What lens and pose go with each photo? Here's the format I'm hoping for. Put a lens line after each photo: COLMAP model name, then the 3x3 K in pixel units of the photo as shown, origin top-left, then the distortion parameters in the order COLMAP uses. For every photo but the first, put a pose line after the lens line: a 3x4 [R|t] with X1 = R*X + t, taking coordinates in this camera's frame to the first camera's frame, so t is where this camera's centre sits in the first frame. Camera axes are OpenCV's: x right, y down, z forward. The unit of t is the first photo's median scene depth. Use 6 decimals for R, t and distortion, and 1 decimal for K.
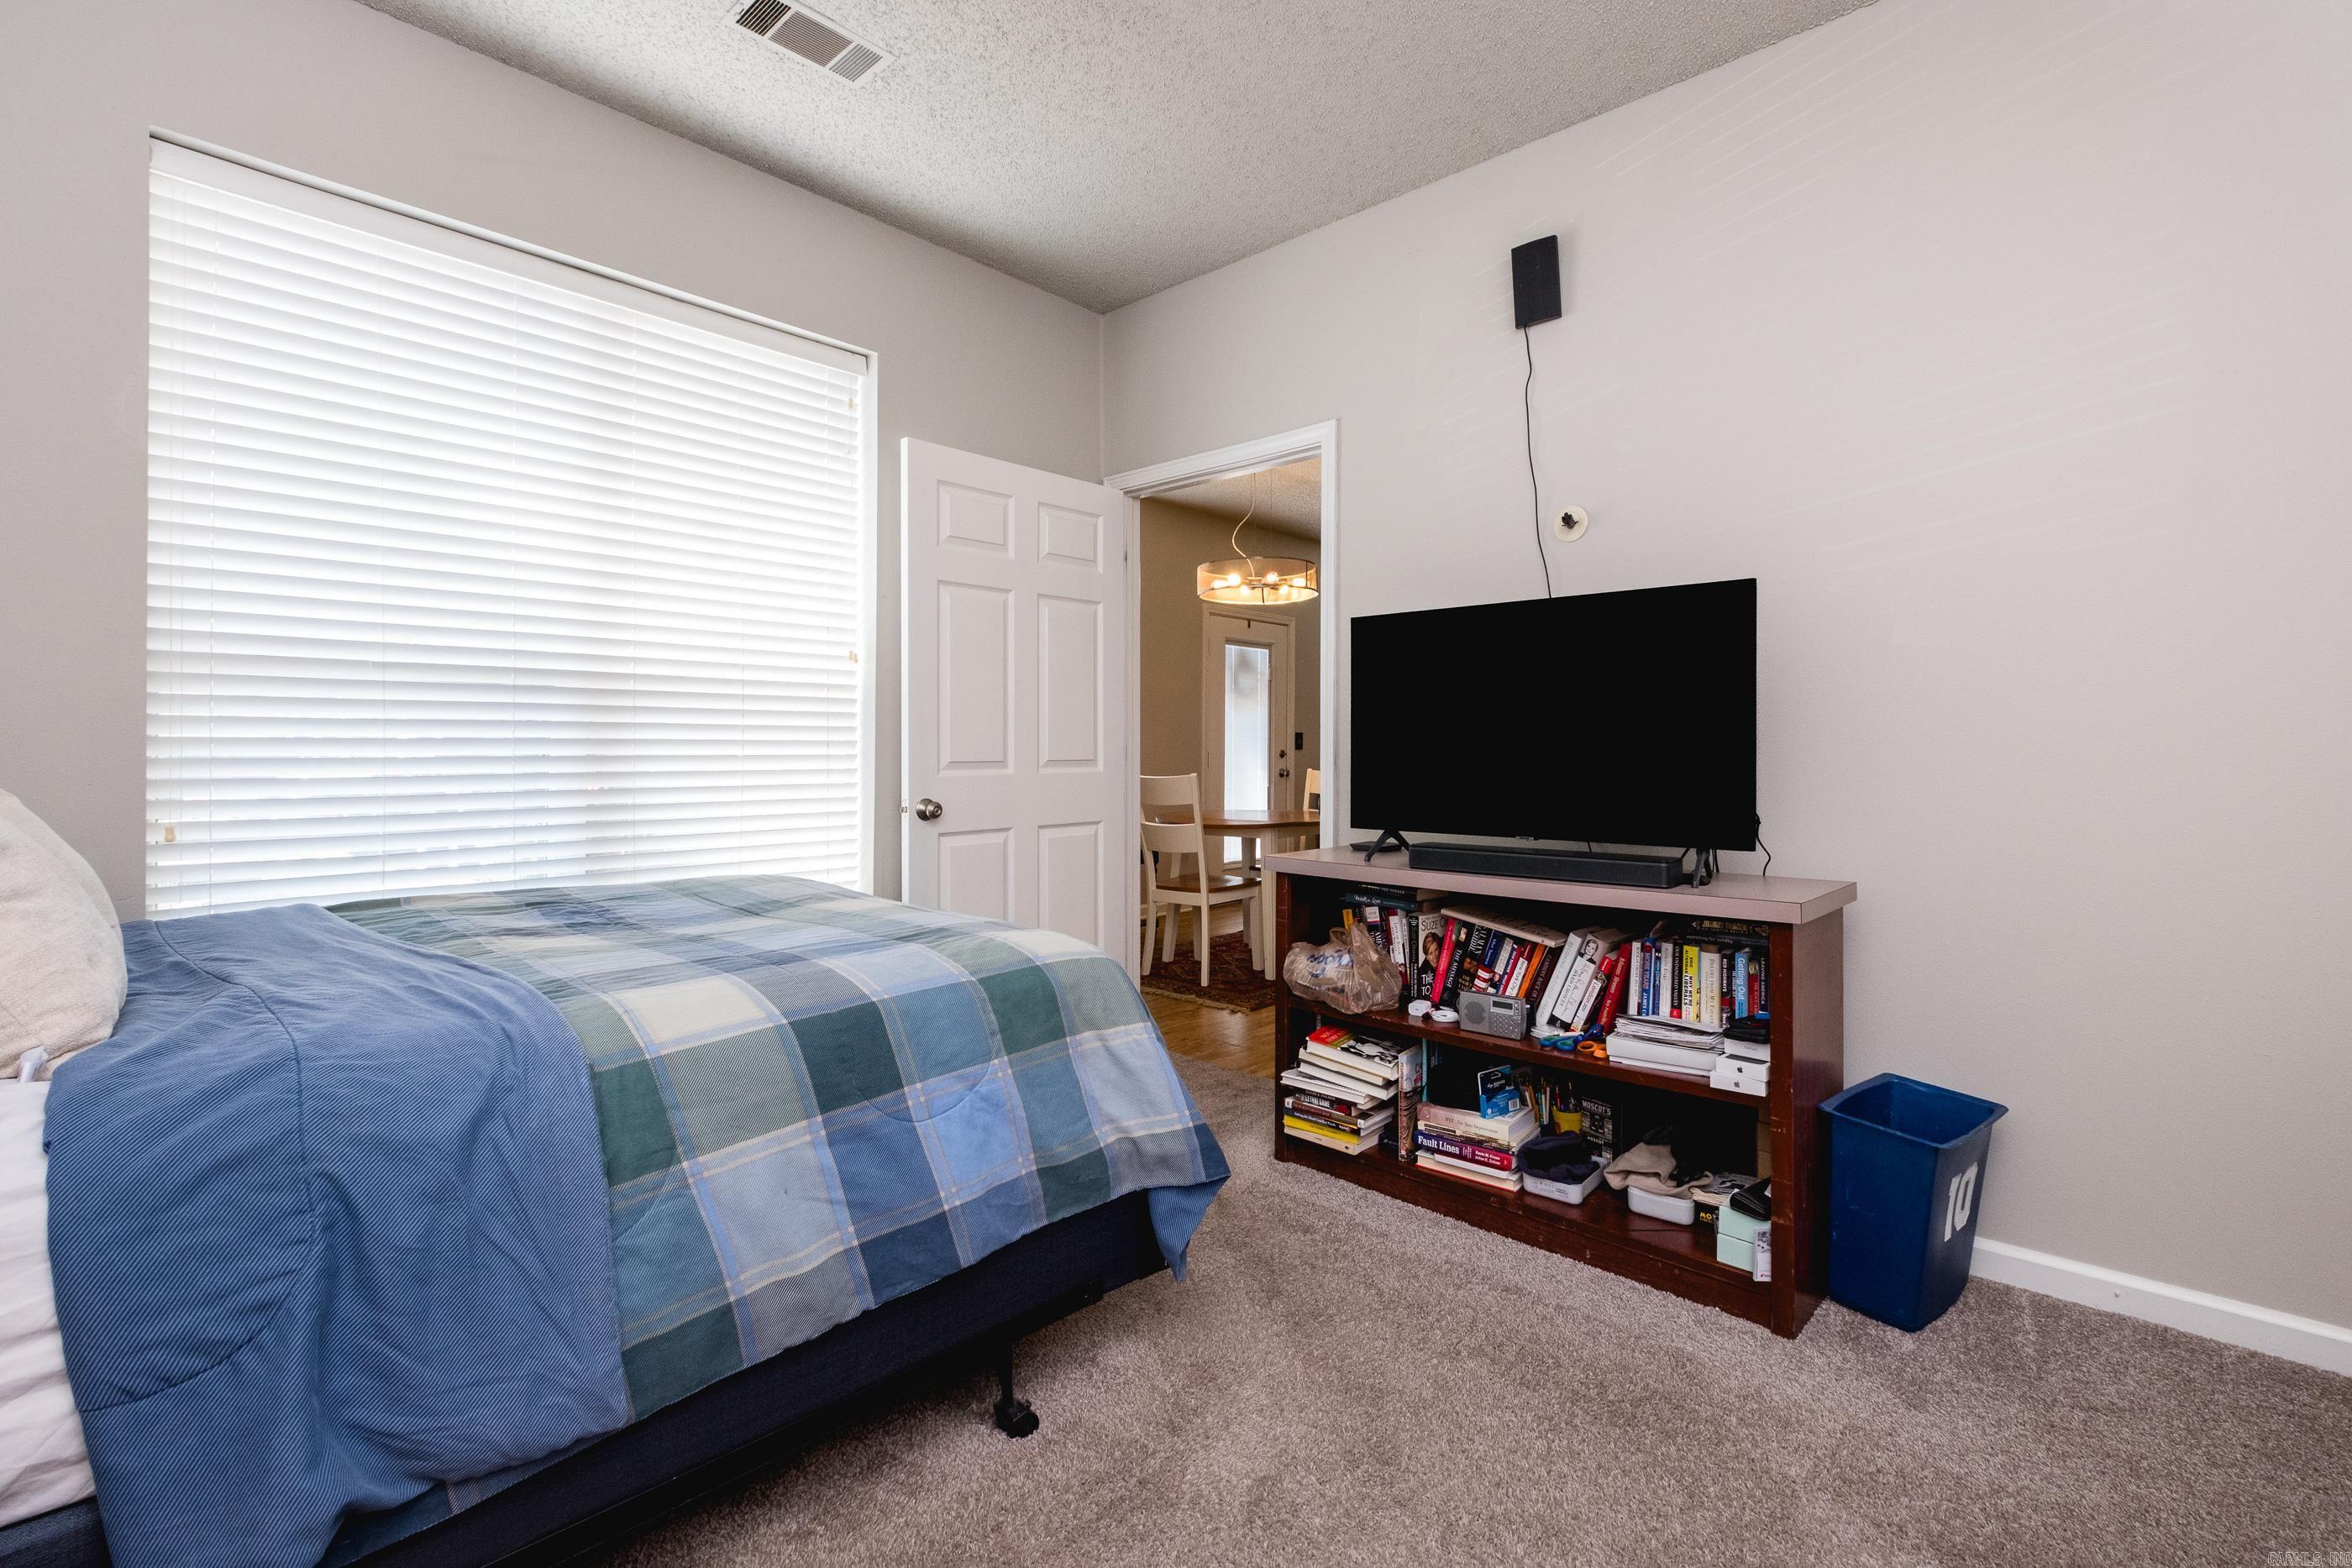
lens RADIAL K [[1057.0, 0, 1188.9], [0, 1057.0, 755.6], [0, 0, 1]] dist [0.001090, -0.000099]
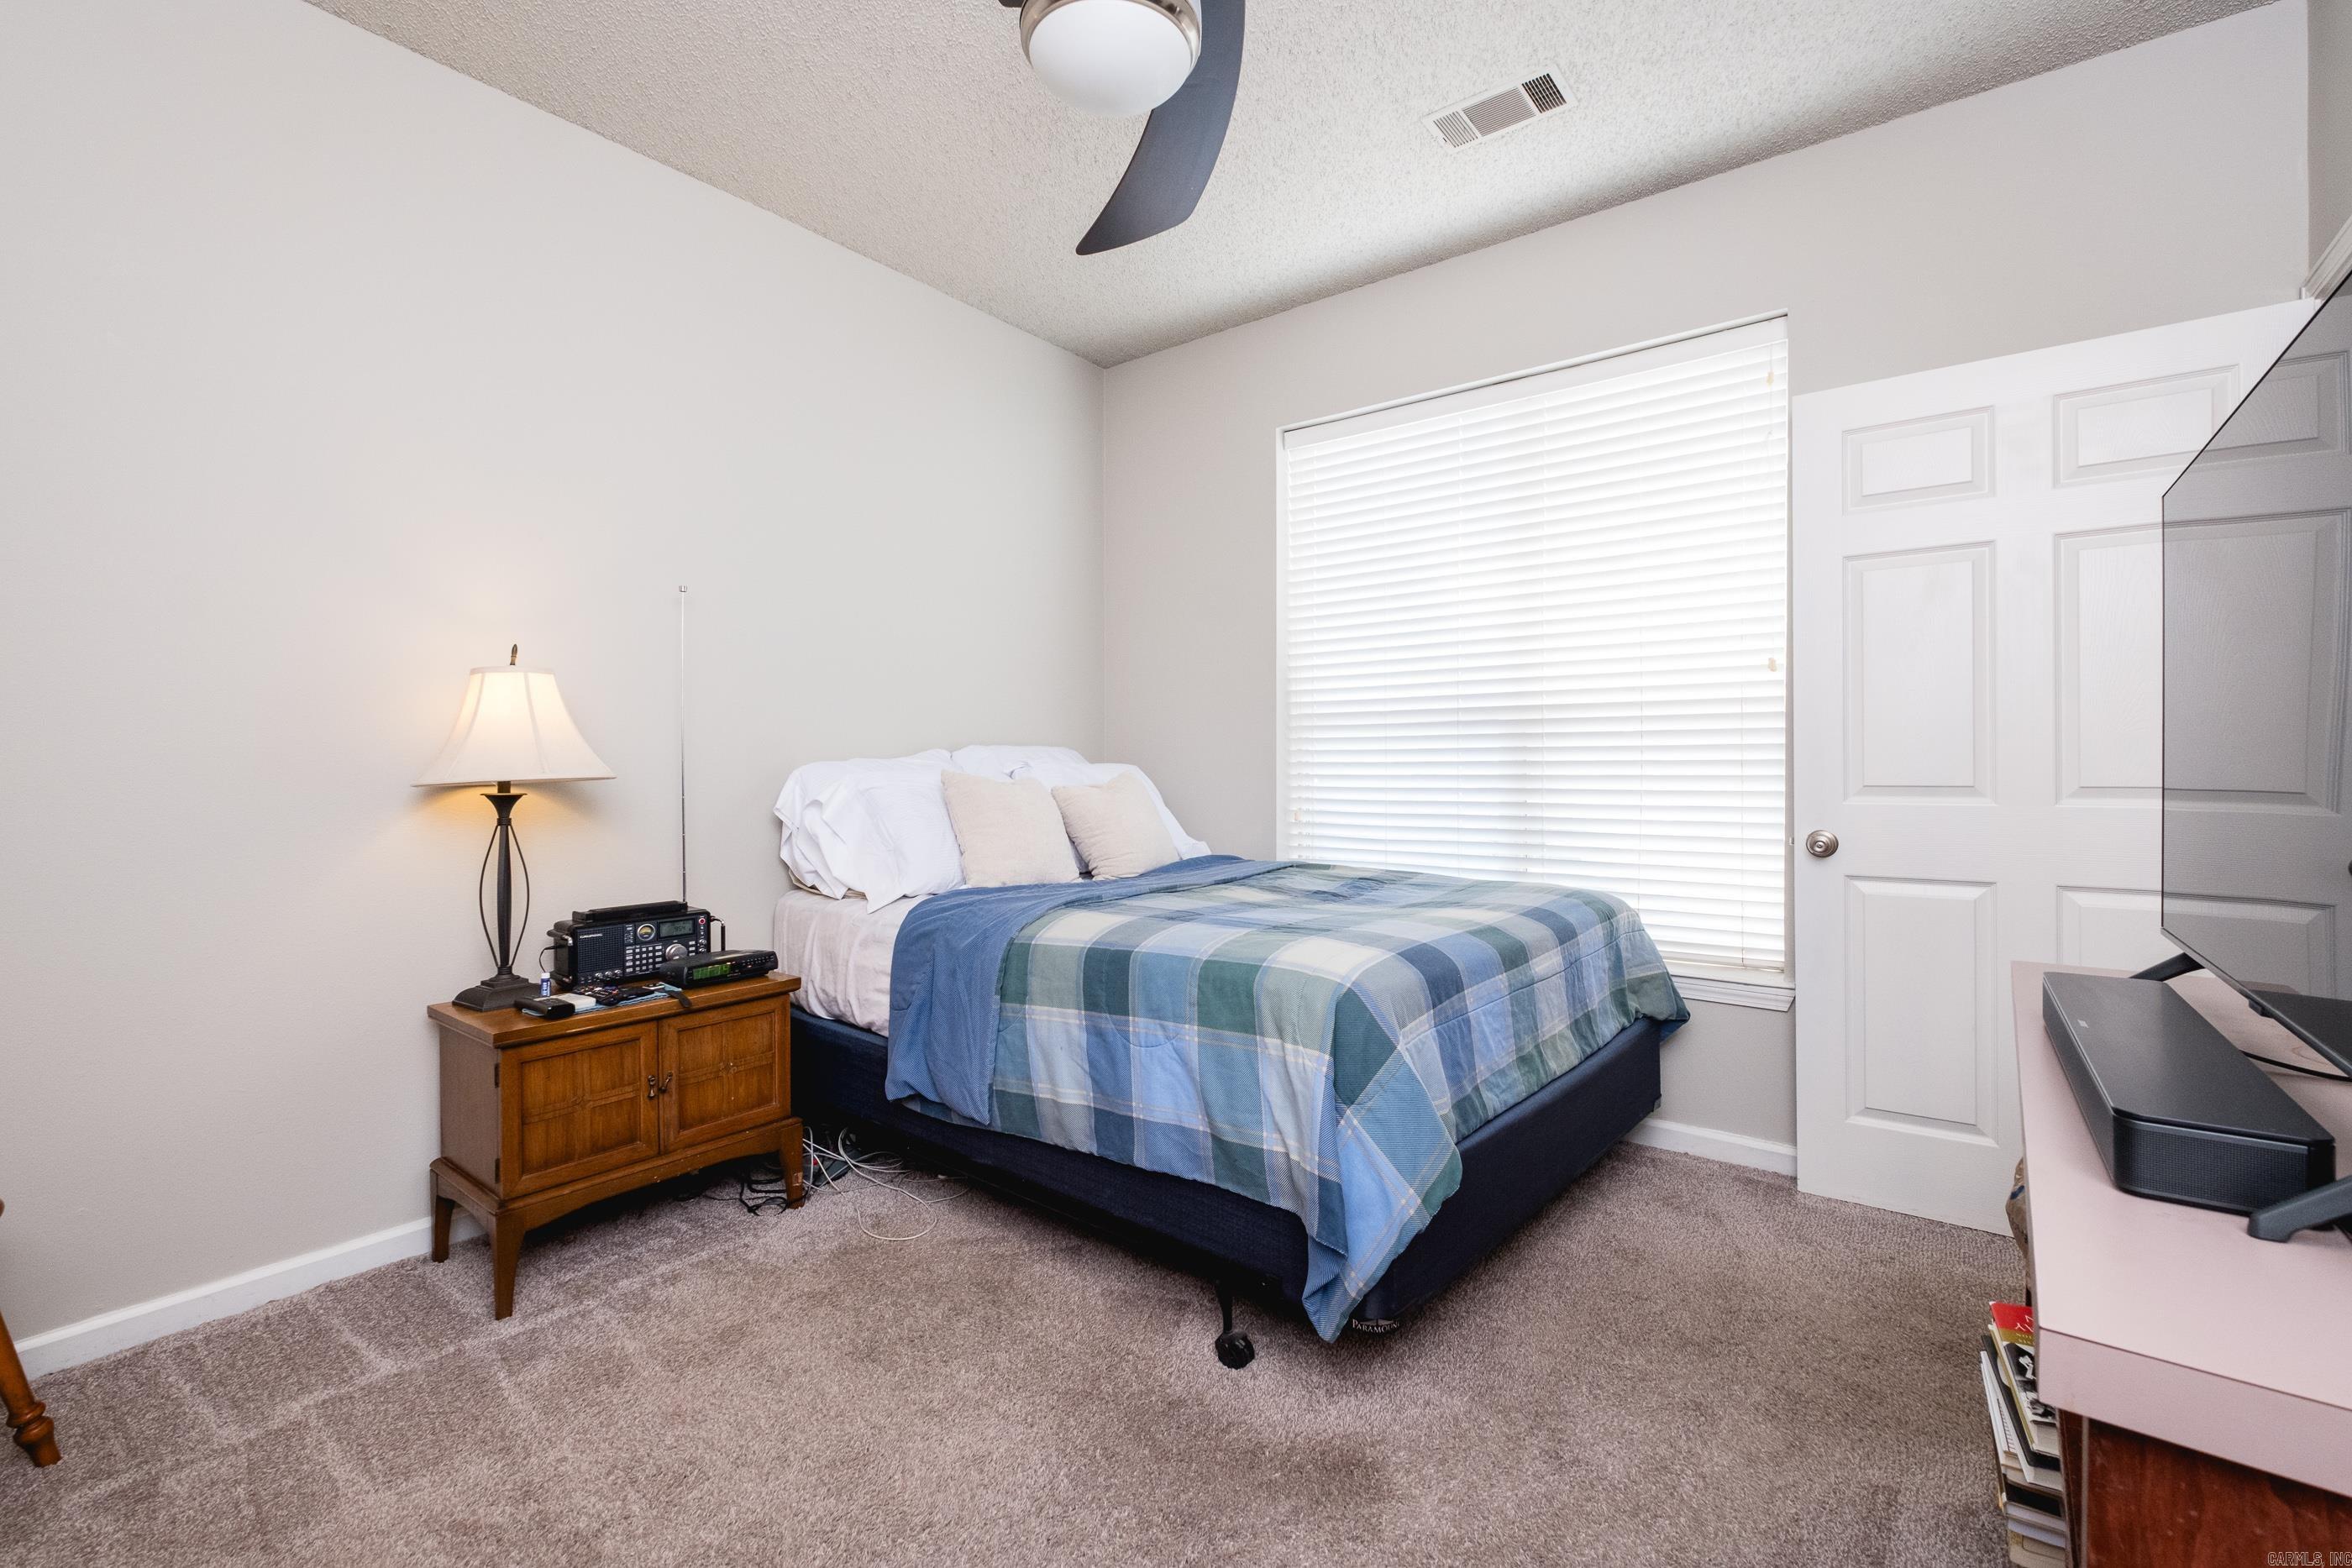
lens RADIAL K [[998.7, 0, 1176.0], [0, 998.7, 784.0], [0, 0, 1]] dist [-0.000386, -0.000451]
pose [[0.099422, 0.015067, -0.994931, 0.946099], [-0.006434, 0.999874, 0.014499, -0.005692], [0.995025, 0.004960, 0.099506, 0.863882]]
